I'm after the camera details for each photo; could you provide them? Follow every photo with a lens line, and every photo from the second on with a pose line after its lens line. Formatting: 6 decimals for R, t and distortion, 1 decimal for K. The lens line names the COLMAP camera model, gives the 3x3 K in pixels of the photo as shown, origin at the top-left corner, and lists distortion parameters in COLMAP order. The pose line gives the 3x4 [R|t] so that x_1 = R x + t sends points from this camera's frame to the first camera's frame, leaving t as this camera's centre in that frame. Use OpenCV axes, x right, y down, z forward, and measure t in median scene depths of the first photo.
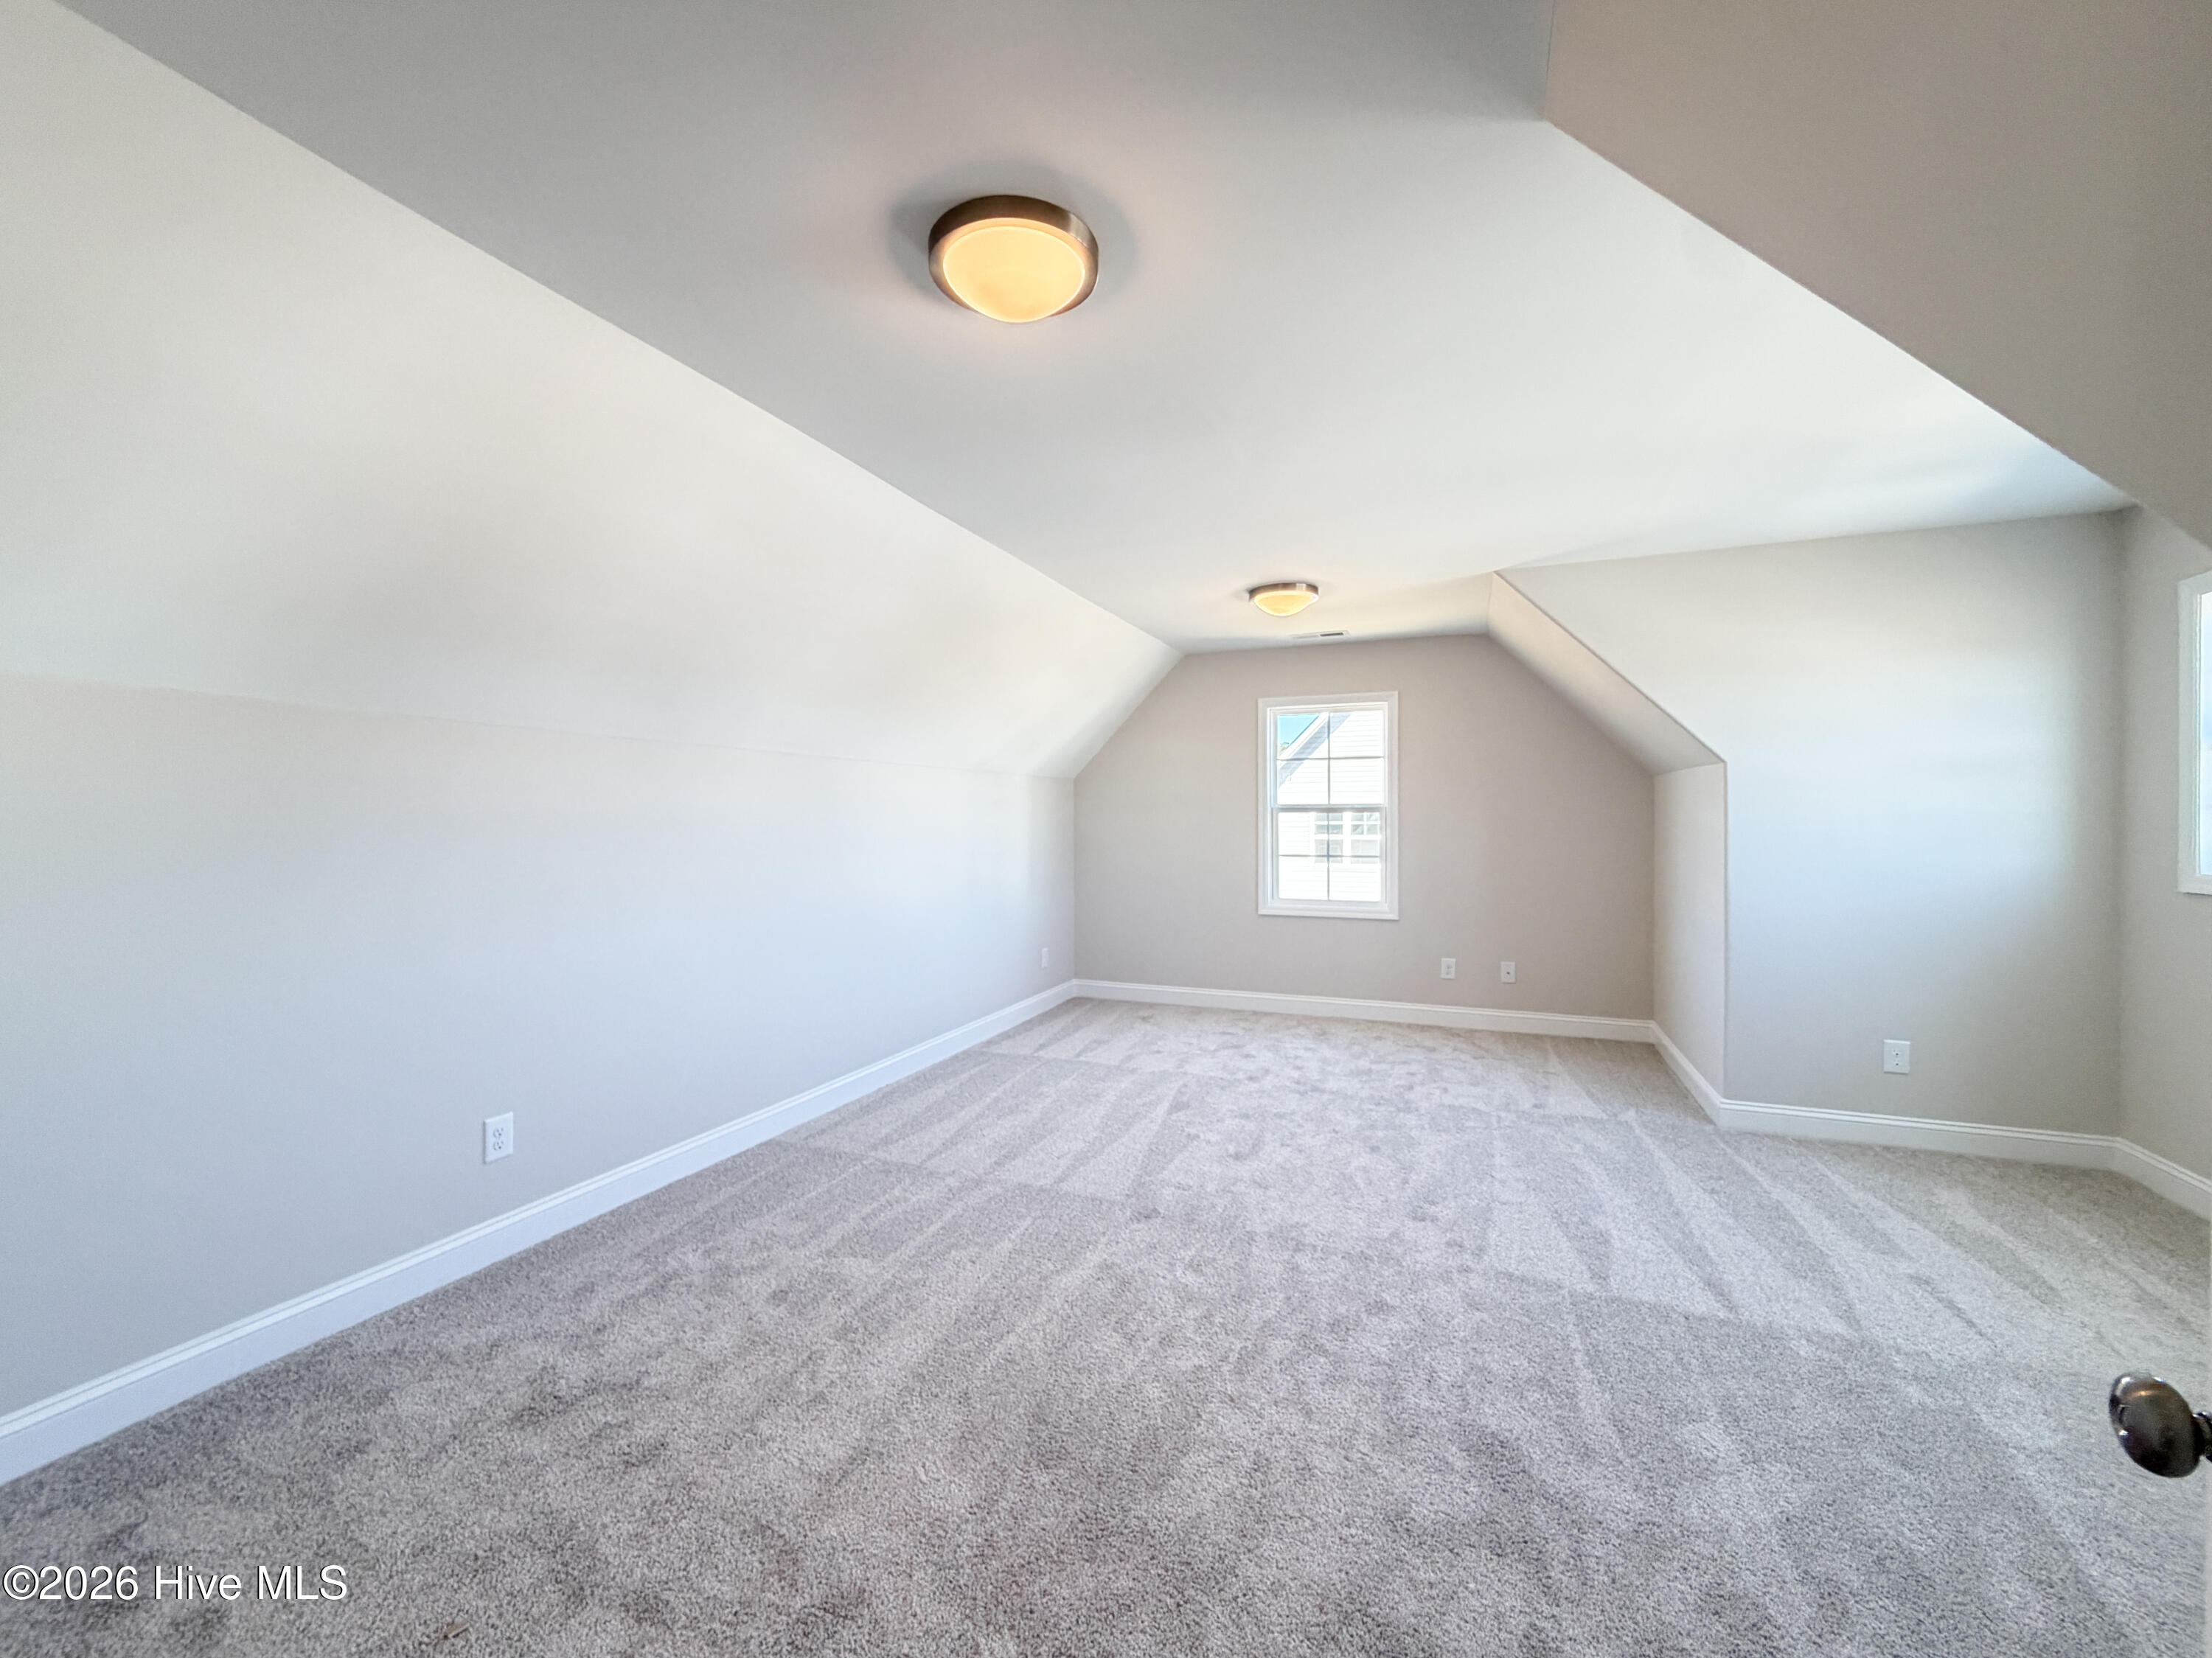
lens RADIAL K [[887.0, 0, 1106.0], [0, 887.0, 829.0], [0, 0, 1]] dist [0.000023, -0.000011]
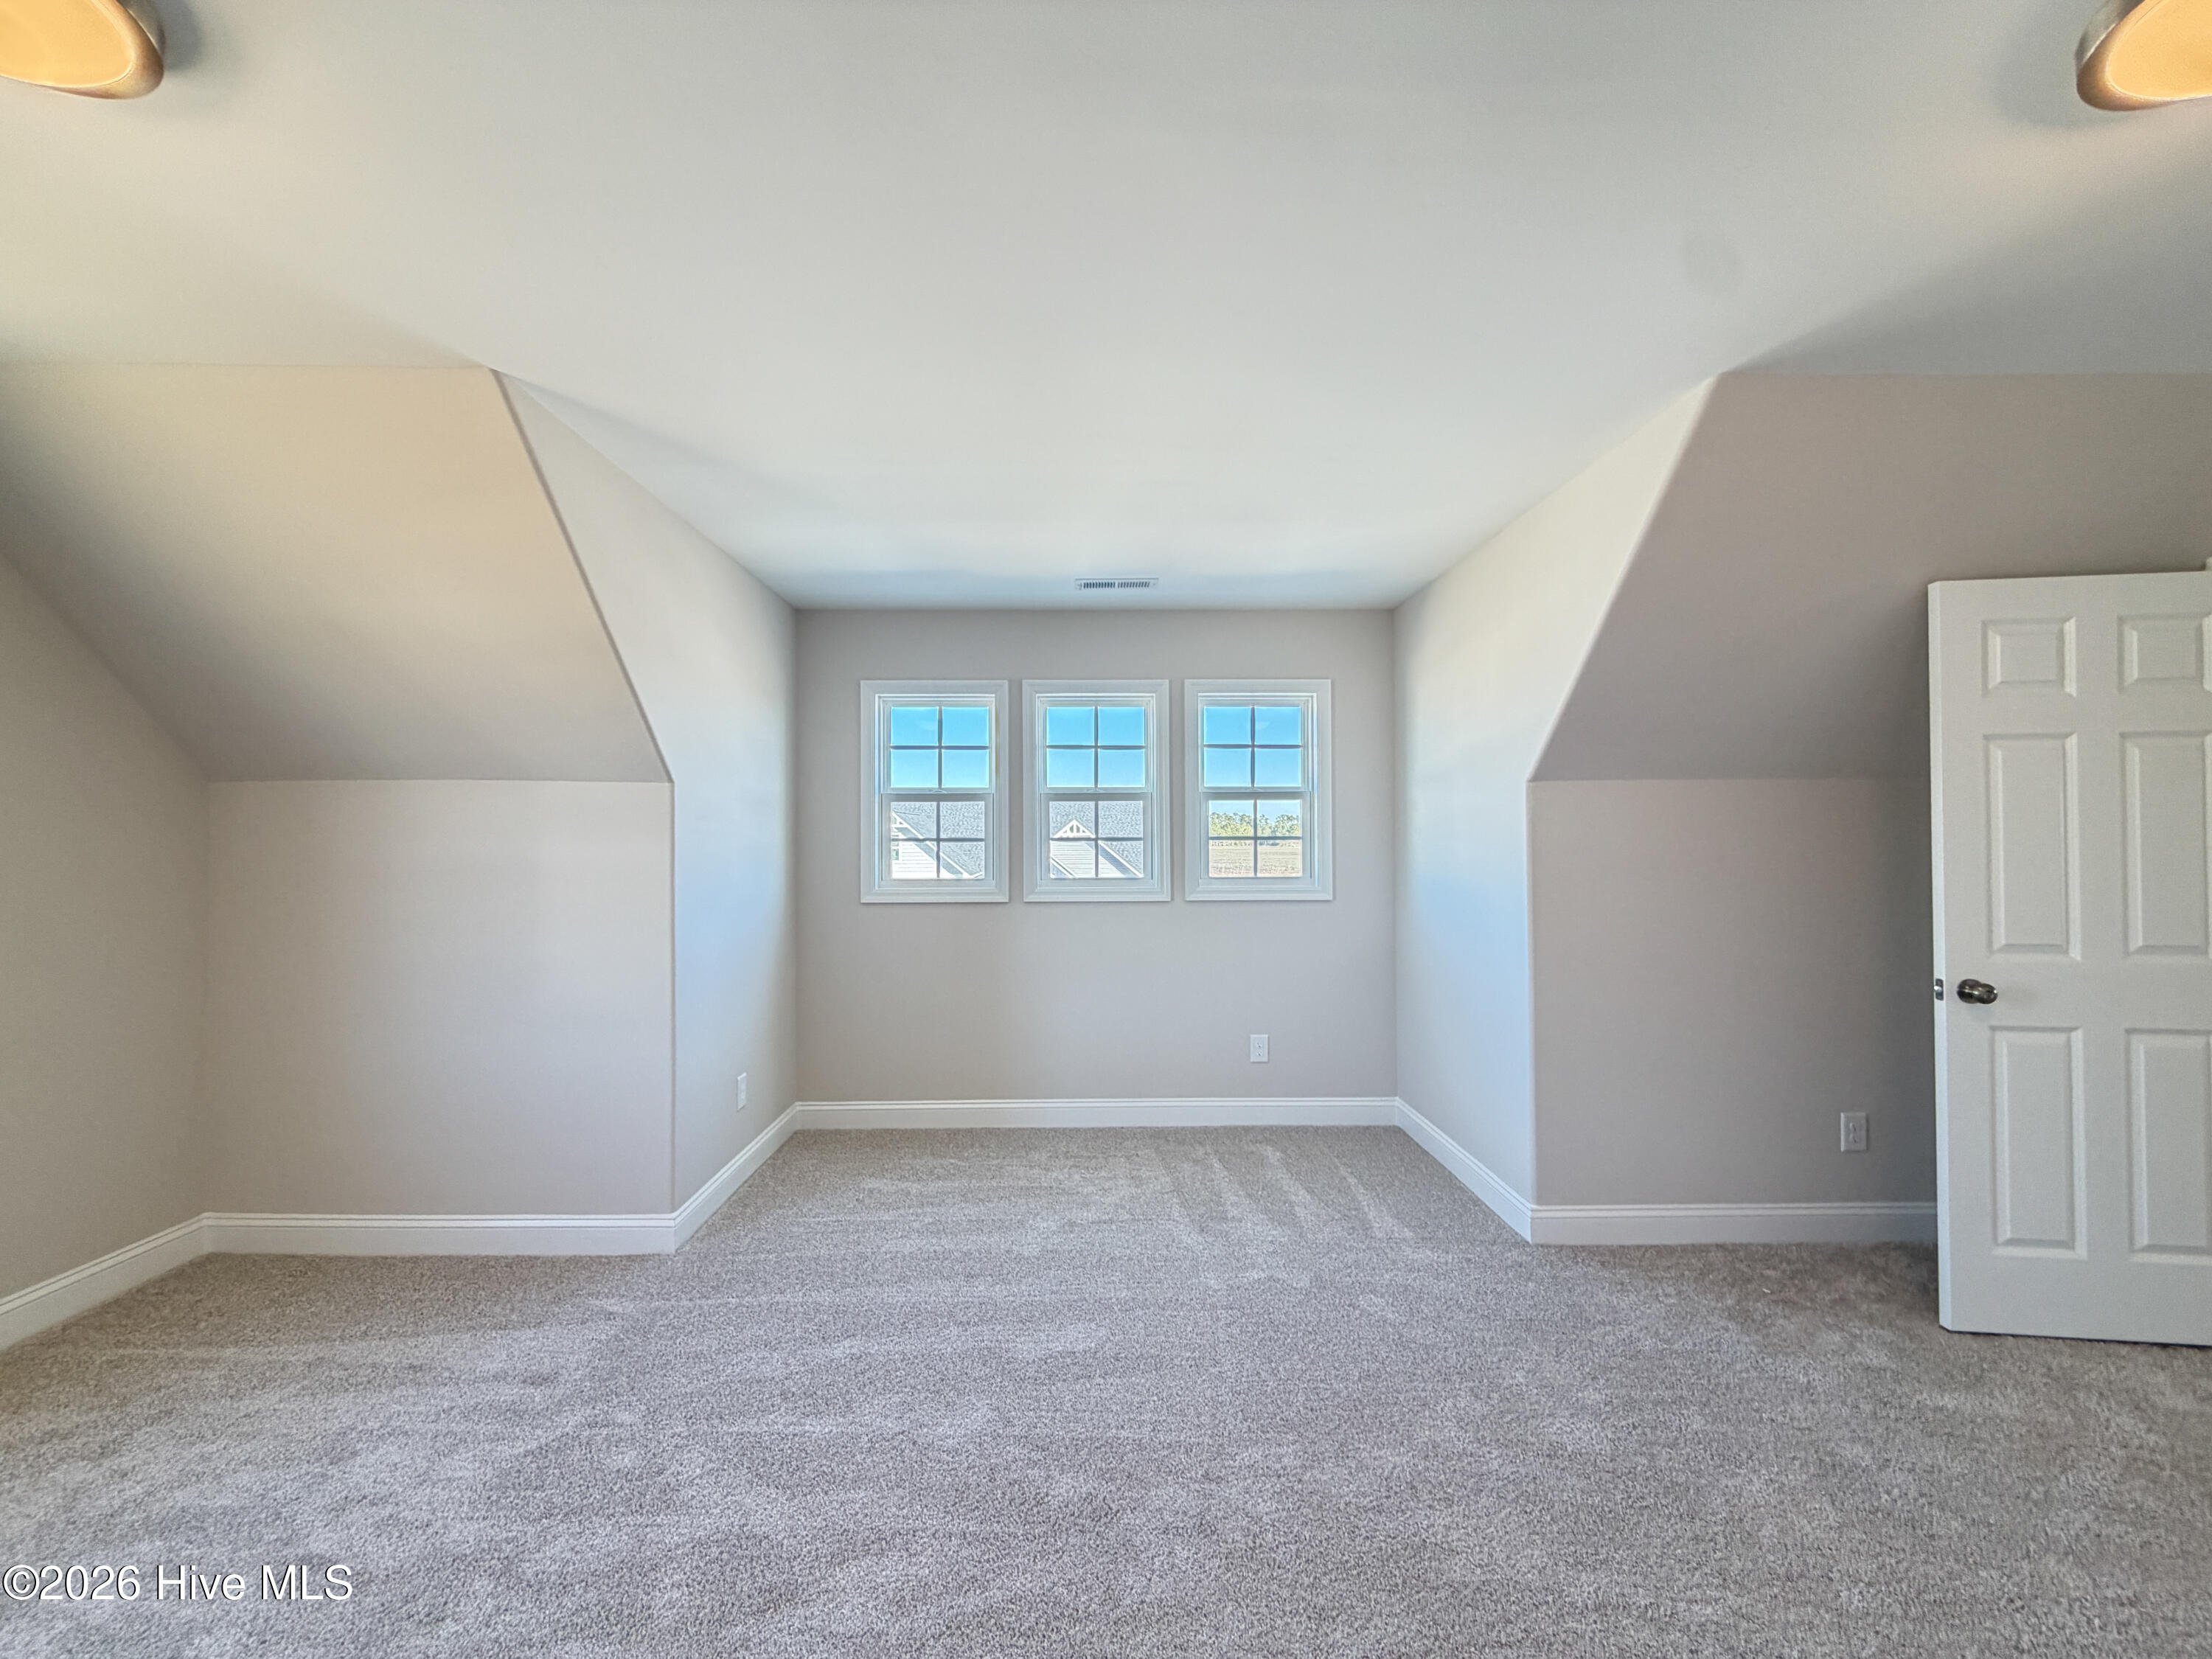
lens RADIAL K [[905.9, 0, 1106.0], [0, 905.9, 829.5], [0, 0, 1]] dist [-0.000112, 0.000014]
pose [[-0.397261, 0.019311, 0.917502, -0.180772], [0.017108, 0.999761, -0.013635, -0.007418], [-0.917546, 0.010280, -0.397497, 1.040717]]
